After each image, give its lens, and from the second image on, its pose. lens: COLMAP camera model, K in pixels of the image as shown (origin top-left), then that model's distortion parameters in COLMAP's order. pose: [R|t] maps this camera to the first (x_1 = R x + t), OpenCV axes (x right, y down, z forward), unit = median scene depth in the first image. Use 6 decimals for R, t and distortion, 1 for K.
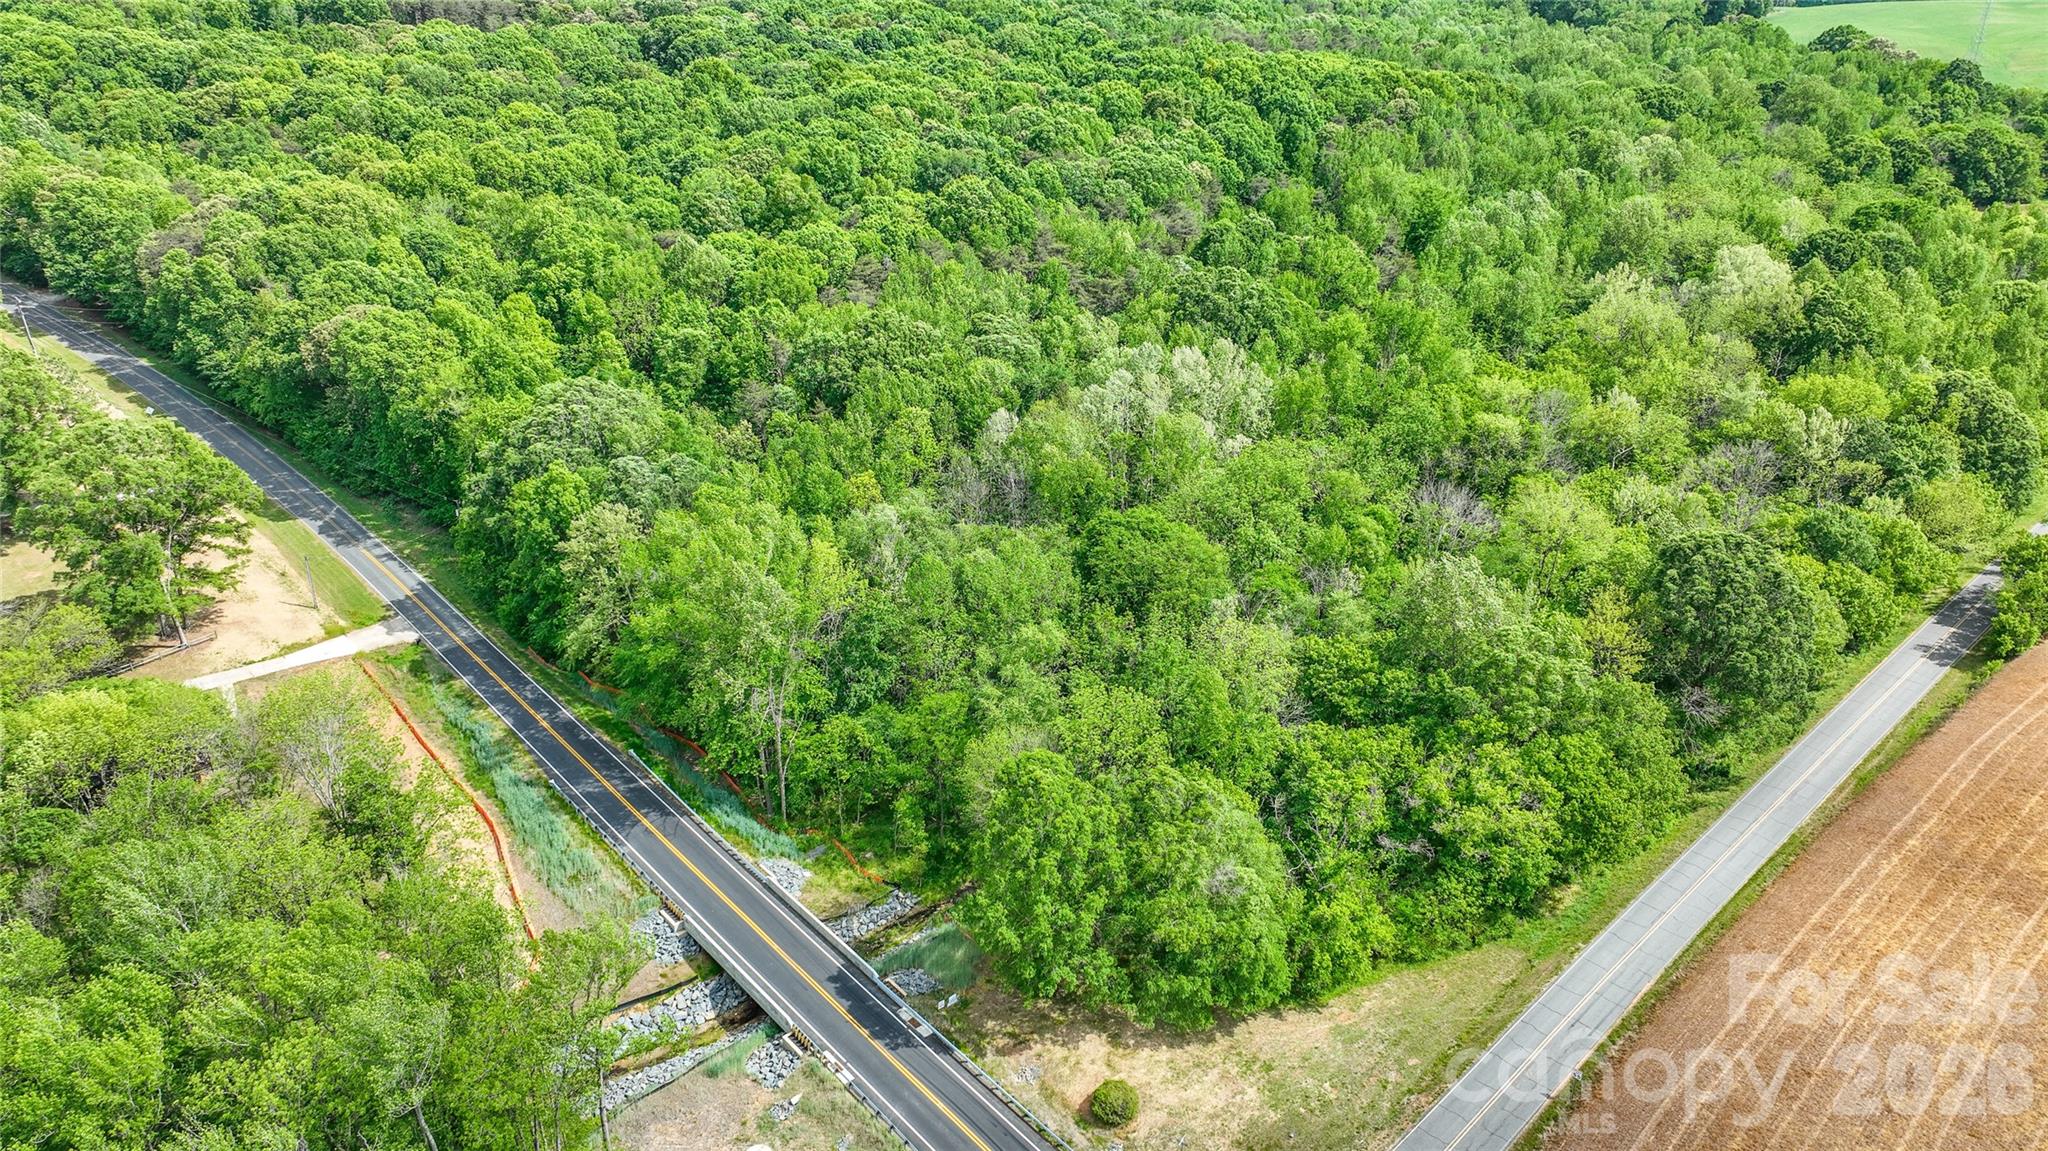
lens RADIAL K [[1410.4, 0, 1024.0], [0, 1410.4, 575.5], [0, 0, 1]] dist [-0.006444, 0.019620]
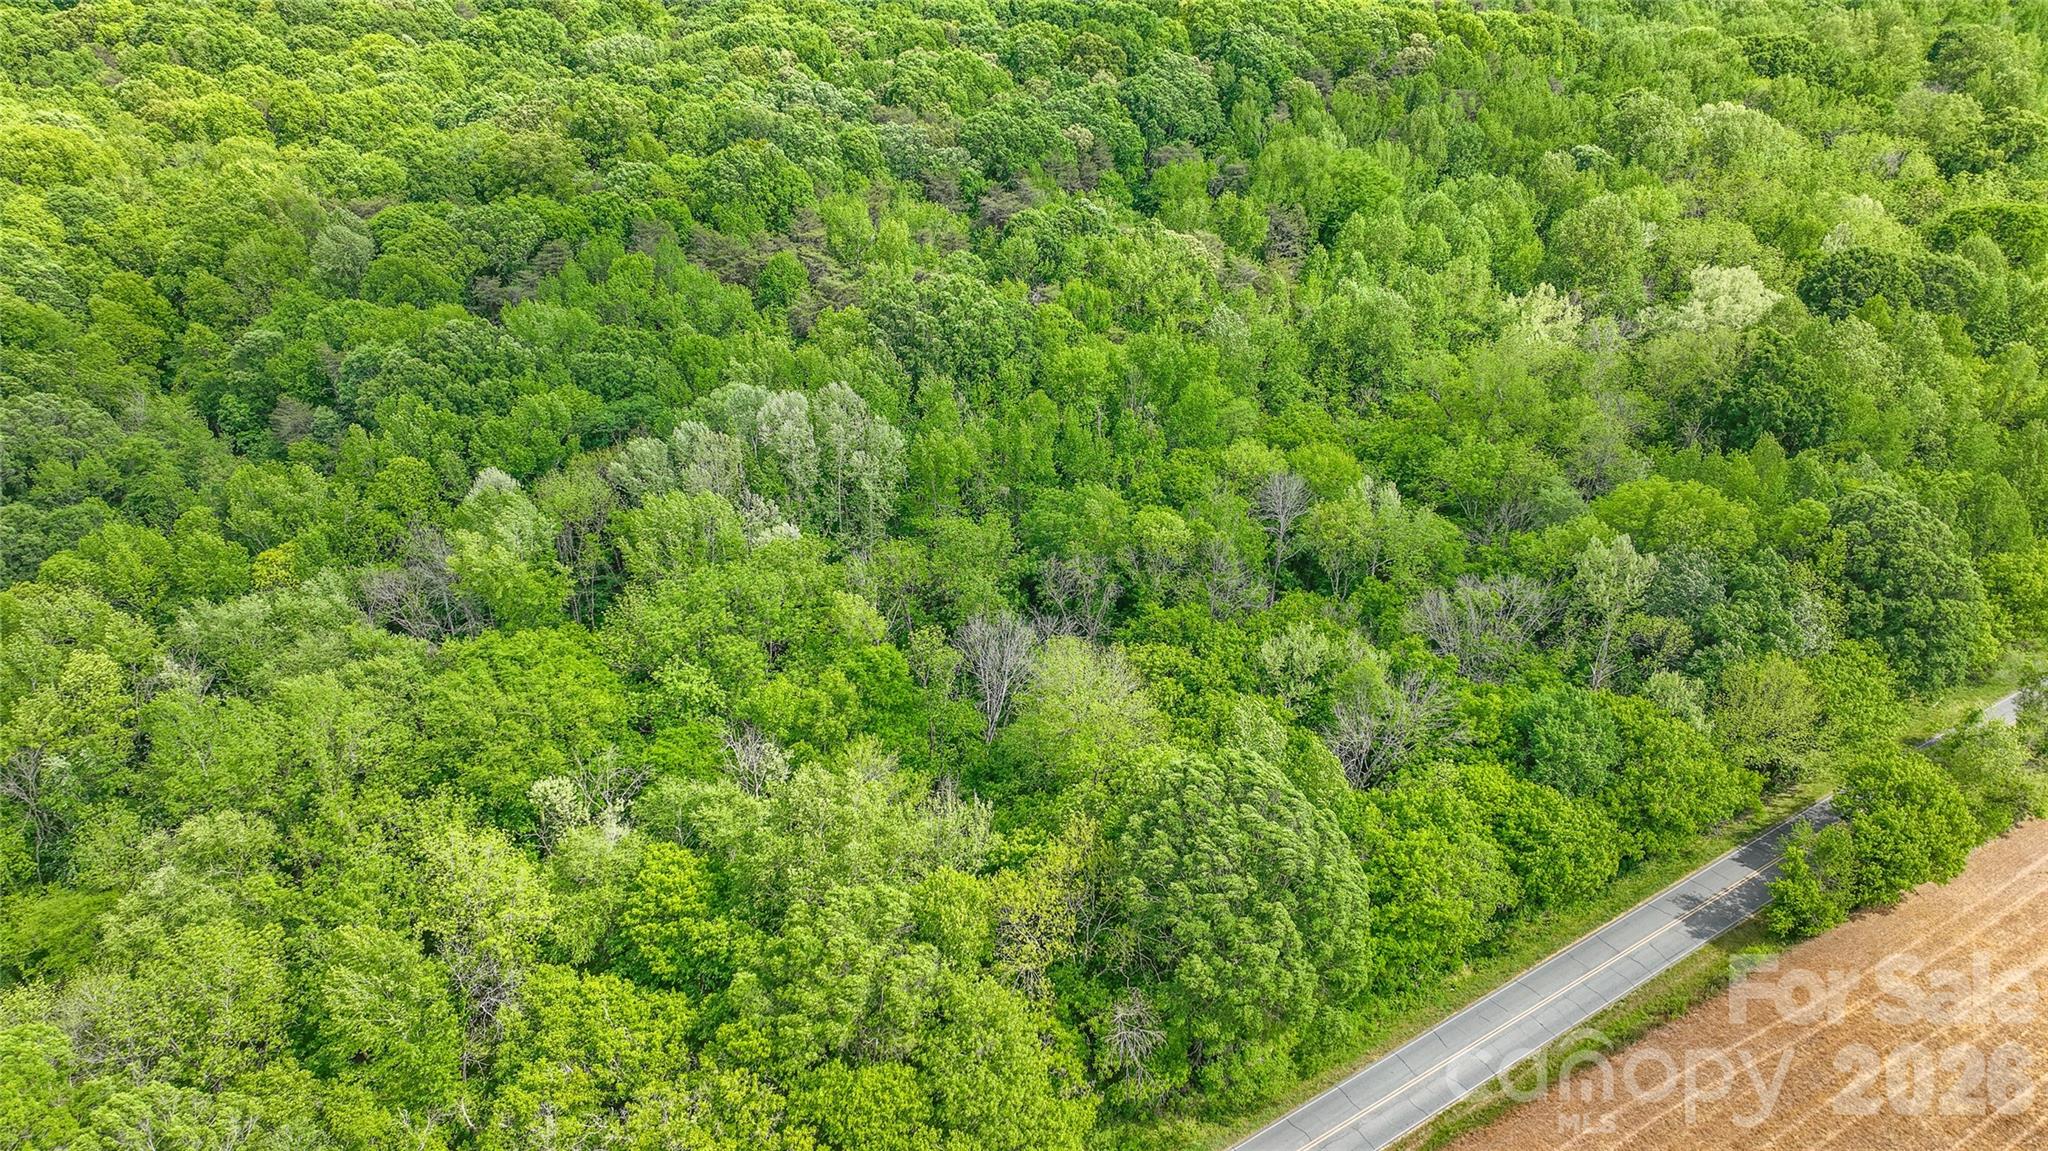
lens RADIAL K [[1410.4, 0, 1024.0], [0, 1410.4, 575.5], [0, 0, 1]] dist [-0.006444, 0.019620]
pose [[0.982898, 0.085178, -0.163267, 0.309998], [-0.075641, 0.995094, 0.063774, -0.098195], [0.167898, -0.050333, 0.984519, 0.195307]]
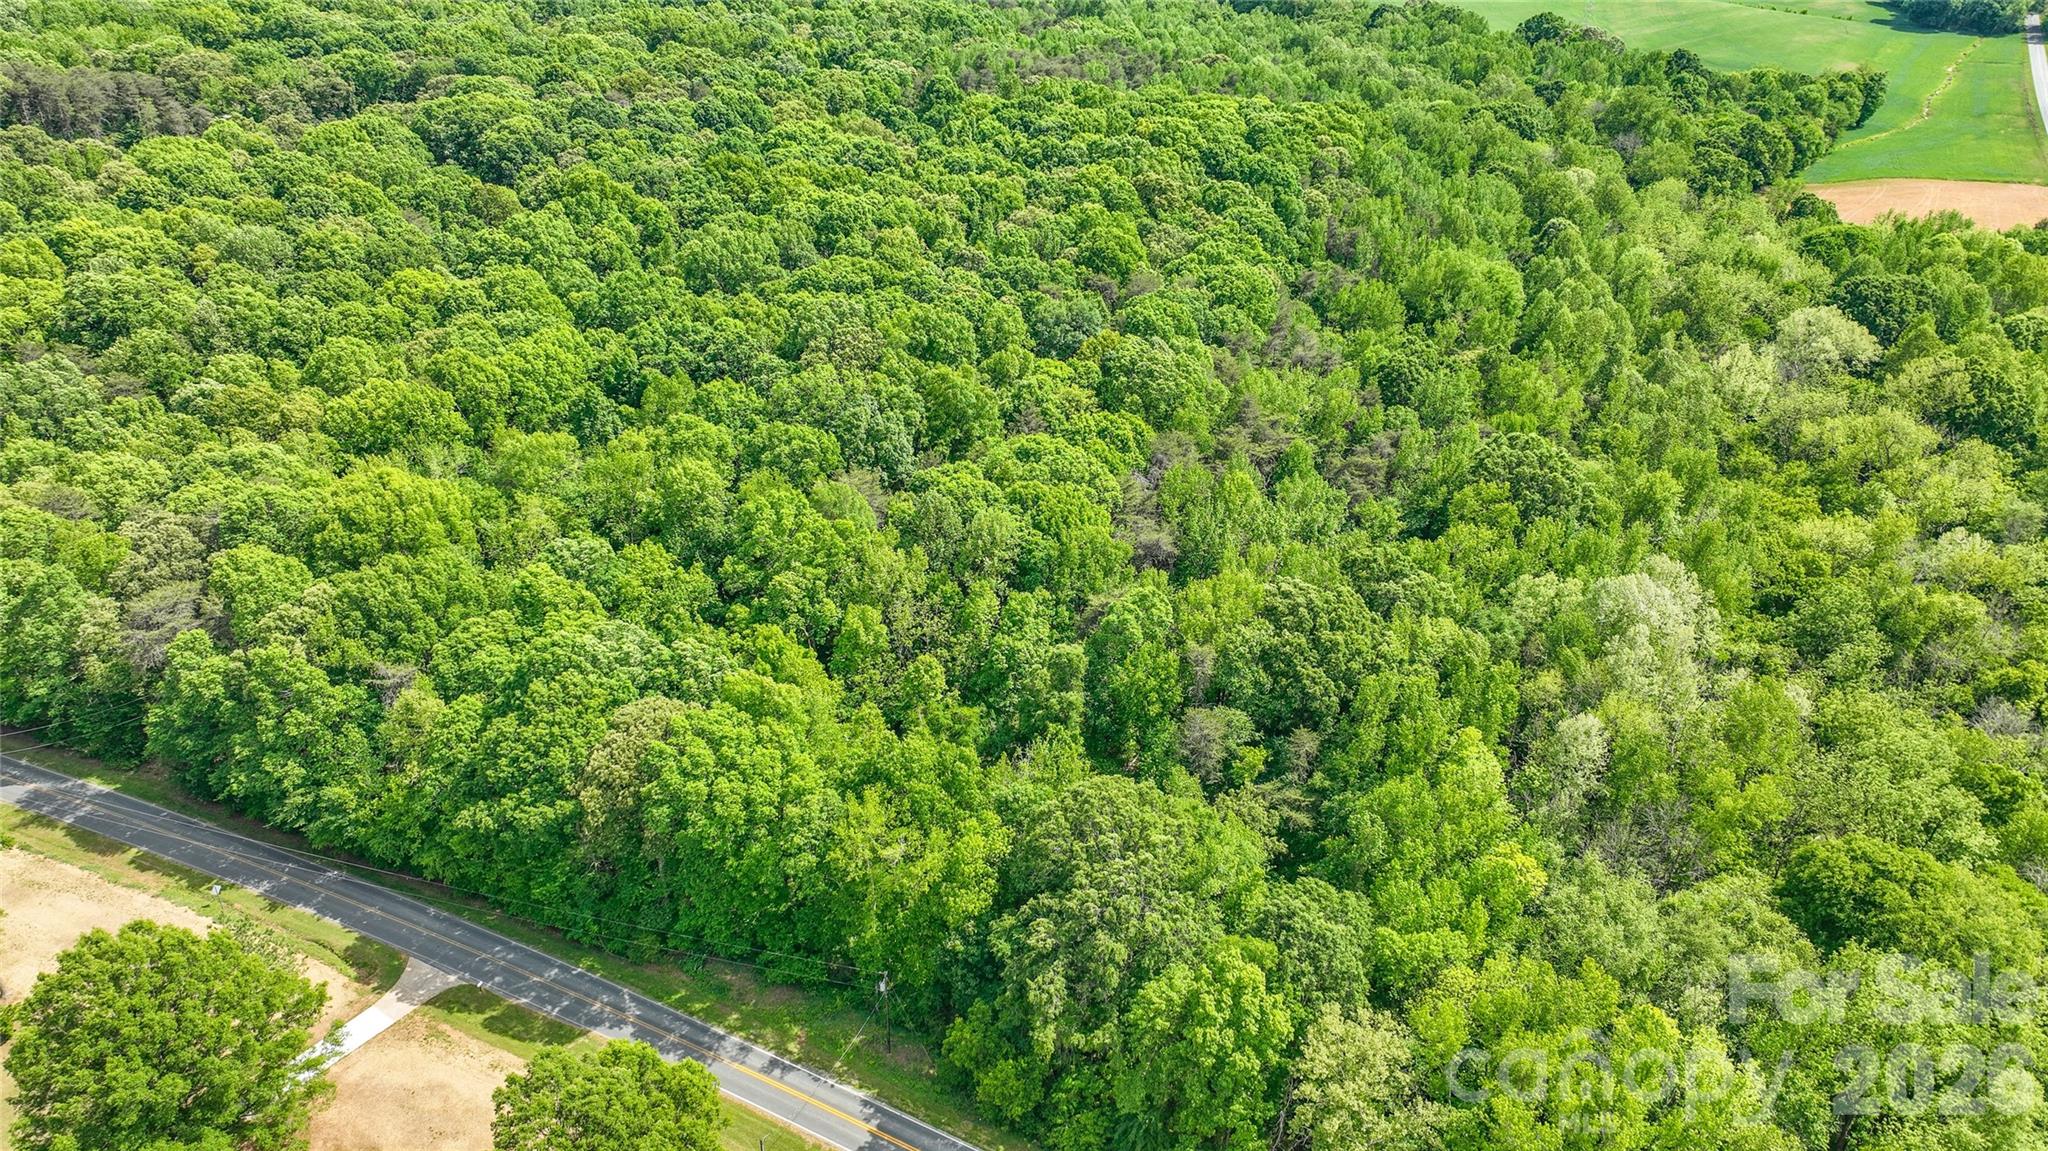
lens RADIAL K [[1381.2, 0, 1024.0], [0, 1381.2, 575.5], [0, 0, 1]] dist [0.000240, 0.004123]
pose [[0.934548, -0.179048, 0.307510, -0.399317], [0.164345, 0.983676, 0.073290, -0.226628], [-0.315612, -0.017955, 0.948718, 0.241874]]
